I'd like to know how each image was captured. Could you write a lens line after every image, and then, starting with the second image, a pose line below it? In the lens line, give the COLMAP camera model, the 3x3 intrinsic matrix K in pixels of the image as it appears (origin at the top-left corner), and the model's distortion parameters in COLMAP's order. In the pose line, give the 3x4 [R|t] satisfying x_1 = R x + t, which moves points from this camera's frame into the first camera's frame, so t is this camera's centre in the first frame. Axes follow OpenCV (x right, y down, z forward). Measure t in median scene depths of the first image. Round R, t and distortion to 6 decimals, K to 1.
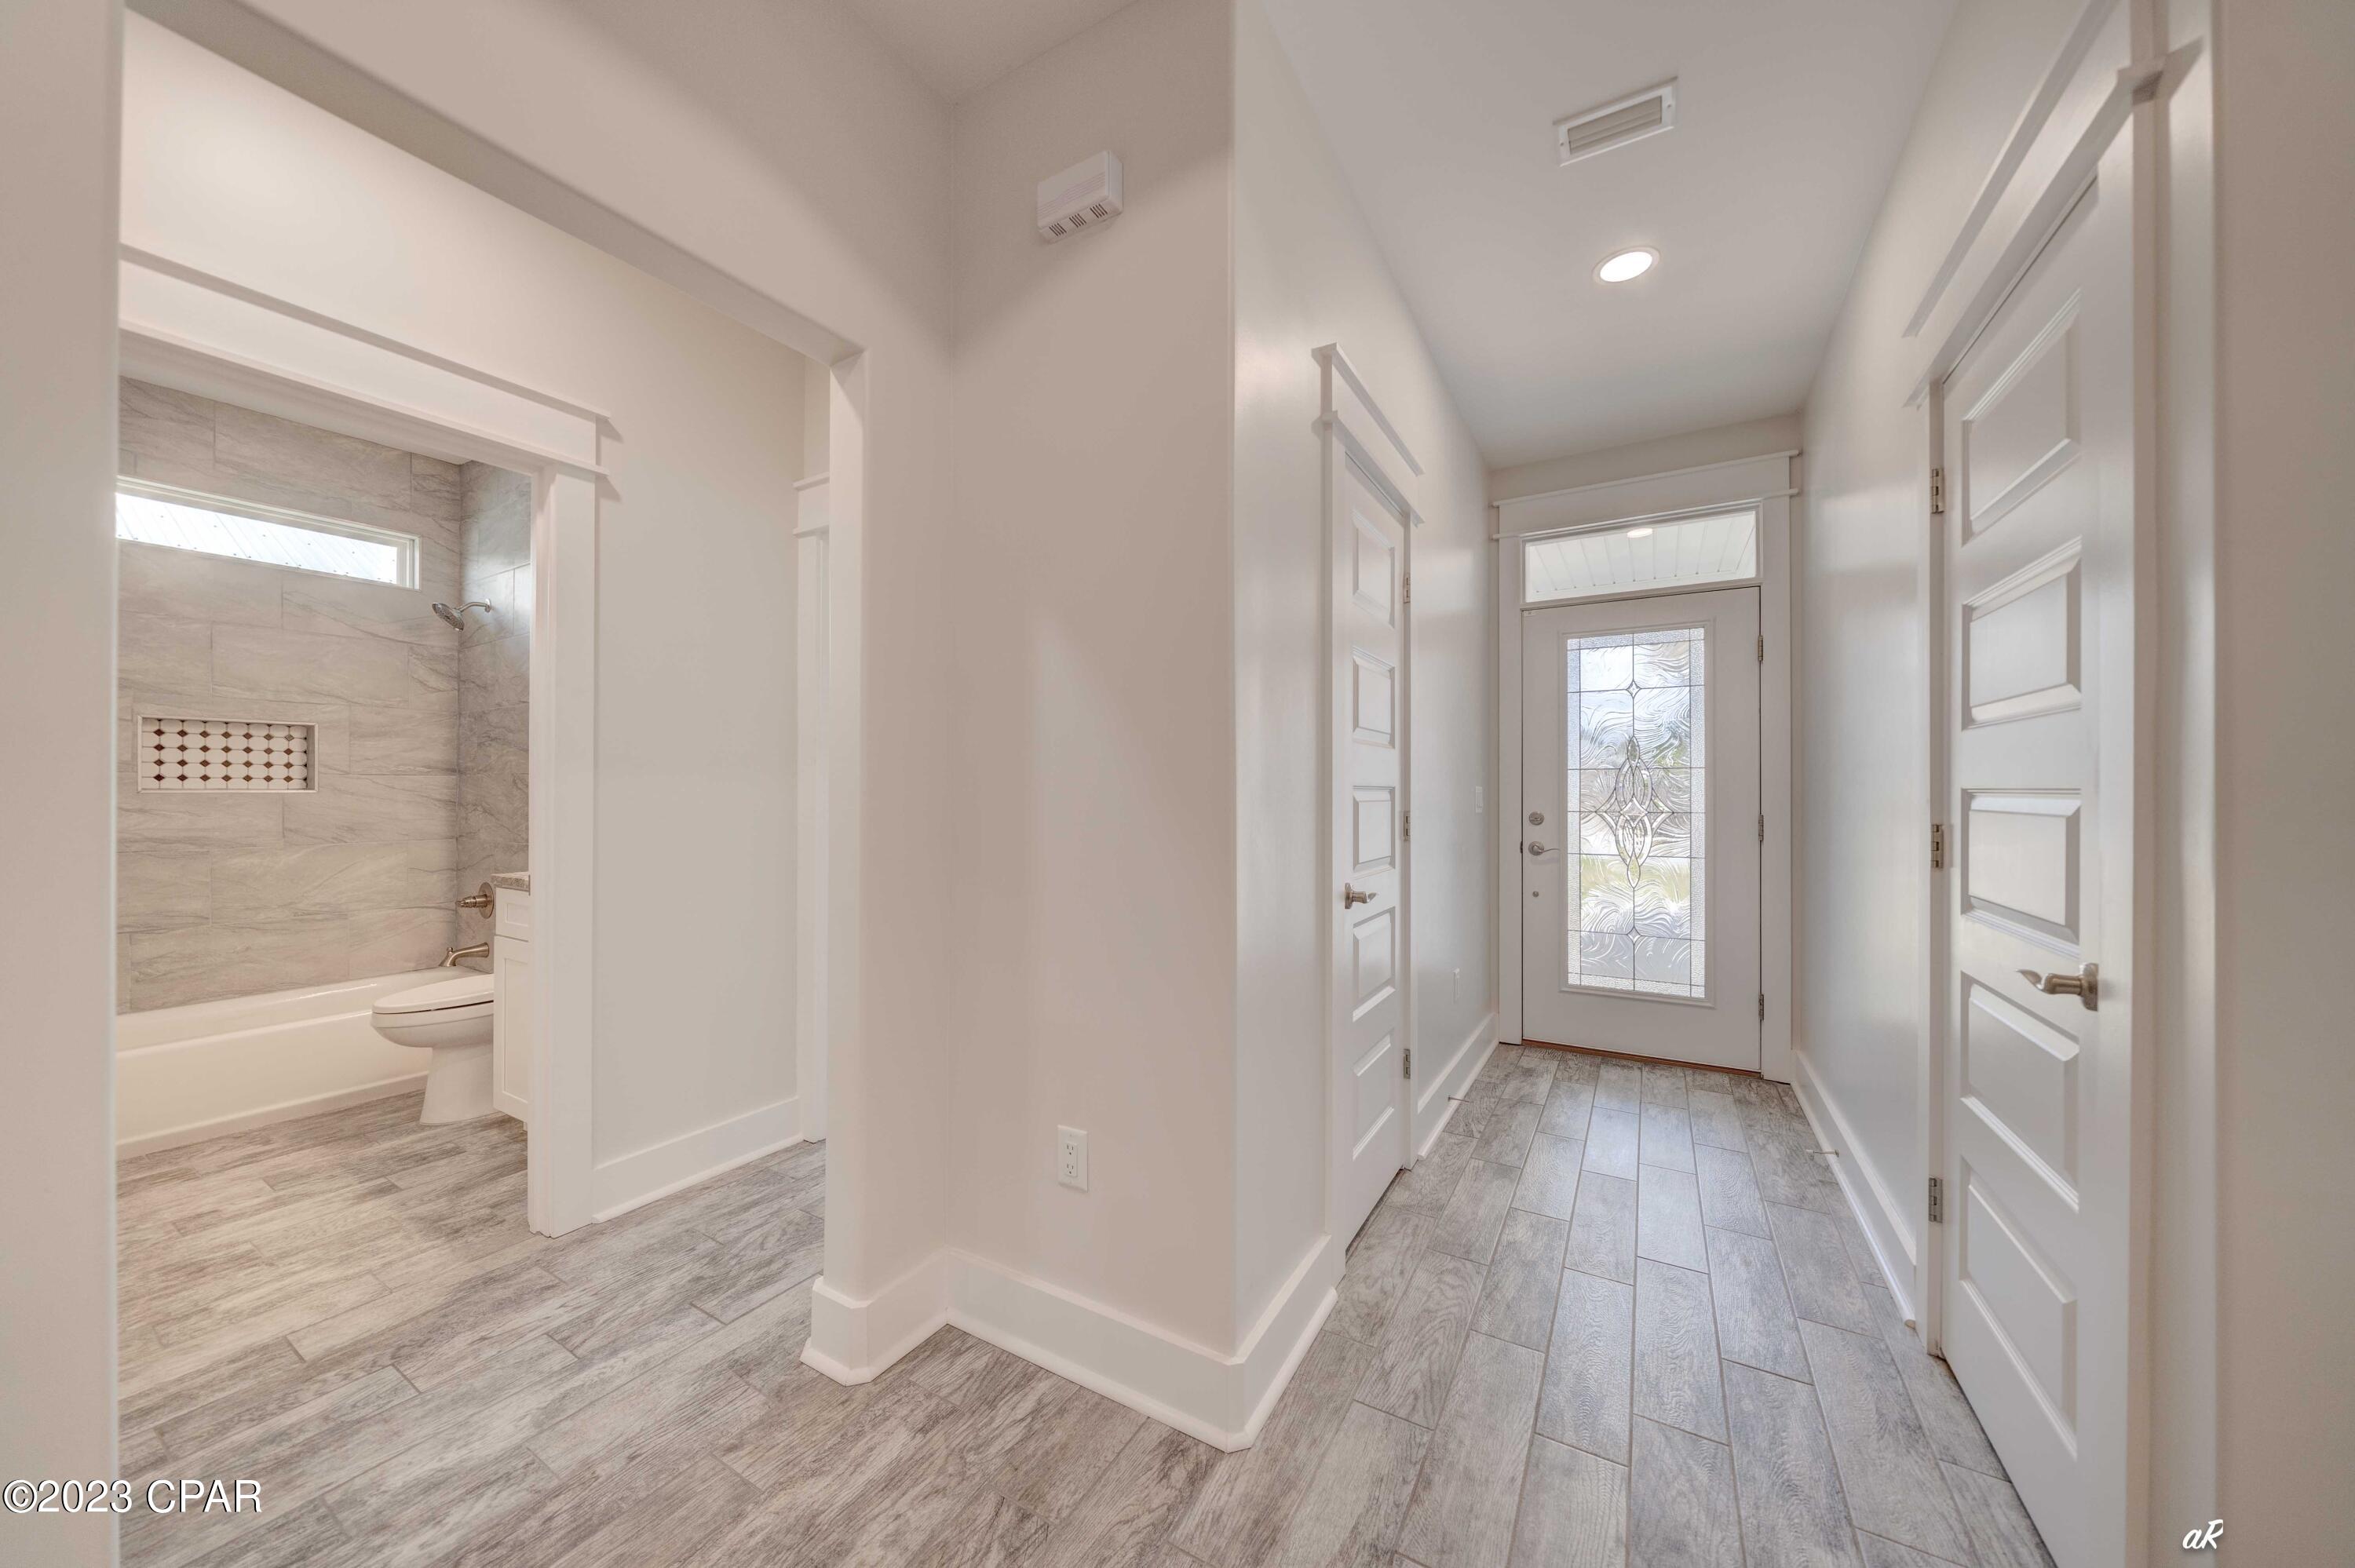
lens RADIAL K [[821.4, 0, 1153.8], [0, 821.4, 794.0], [0, 0, 1]] dist [-0.007064, -0.000036]
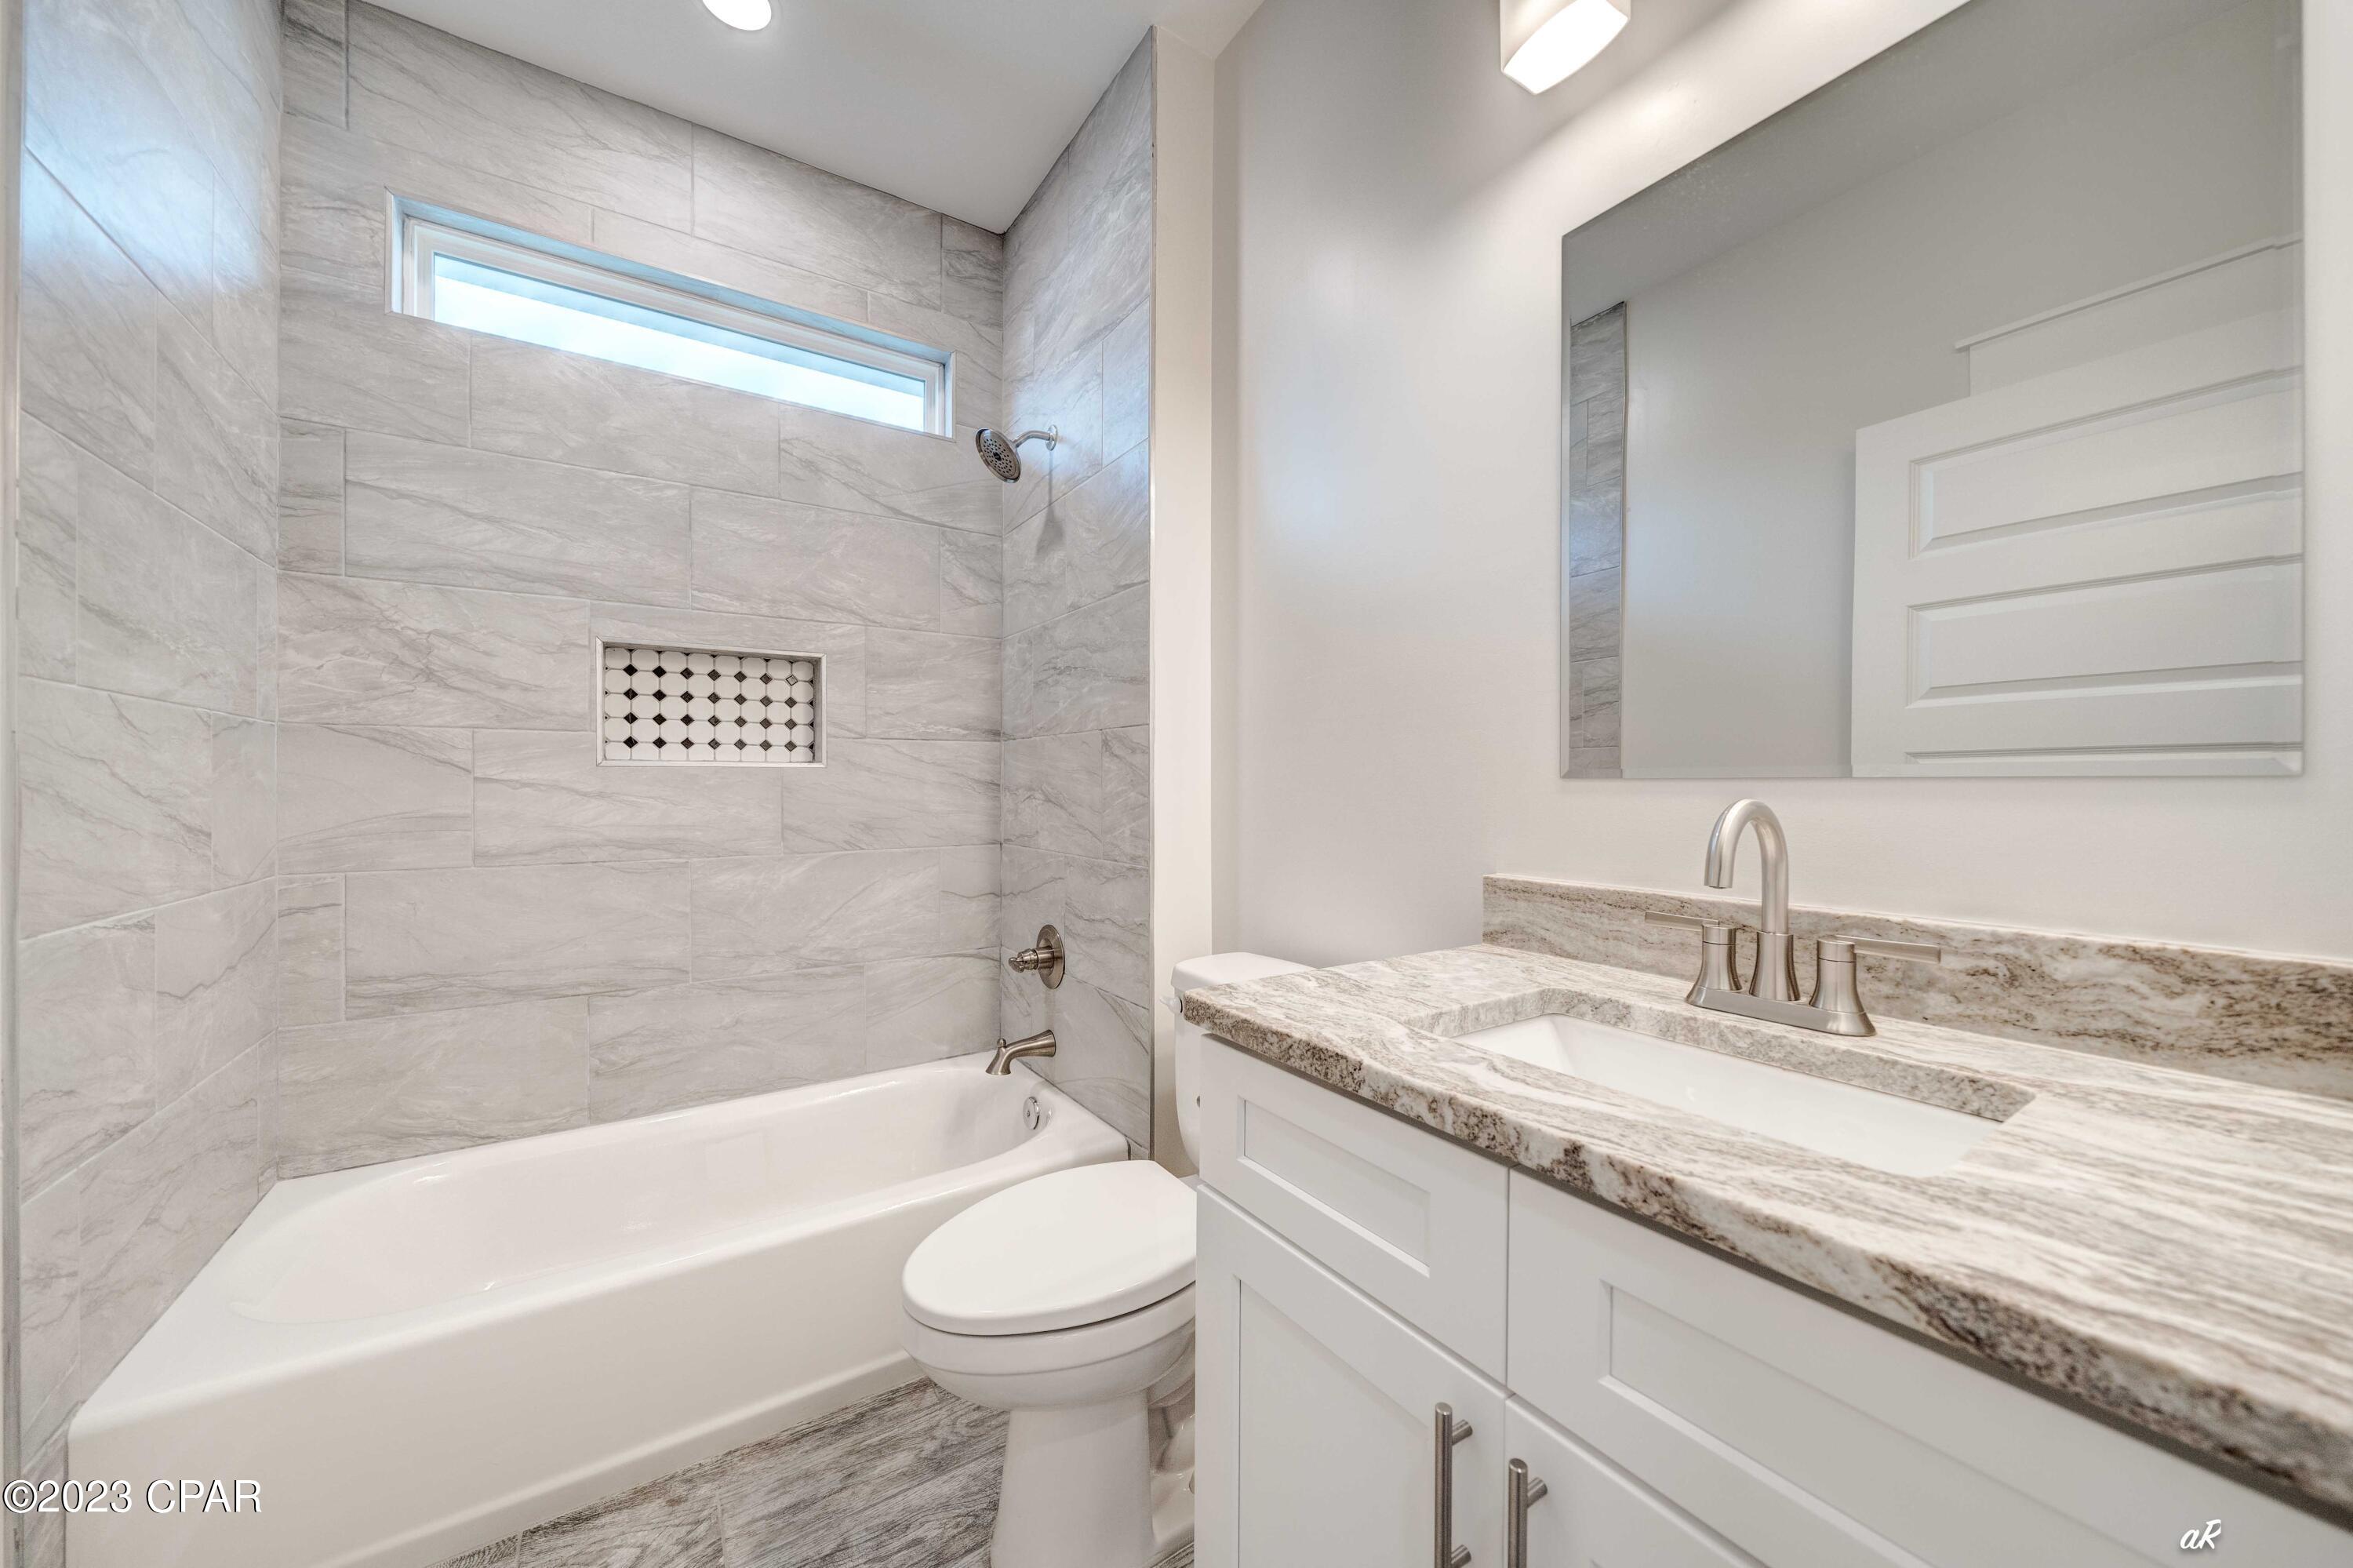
lens RADIAL K [[805.7, 0, 1177.9], [0, 805.7, 791.8], [0, 0, 1]] dist [-0.006050, -0.000164]
pose [[0.912825, 0.003910, -0.408333, -0.536677], [-0.000552, 0.999965, 0.008341, 0.011376], [0.408351, -0.007388, 0.912795, 0.555630]]
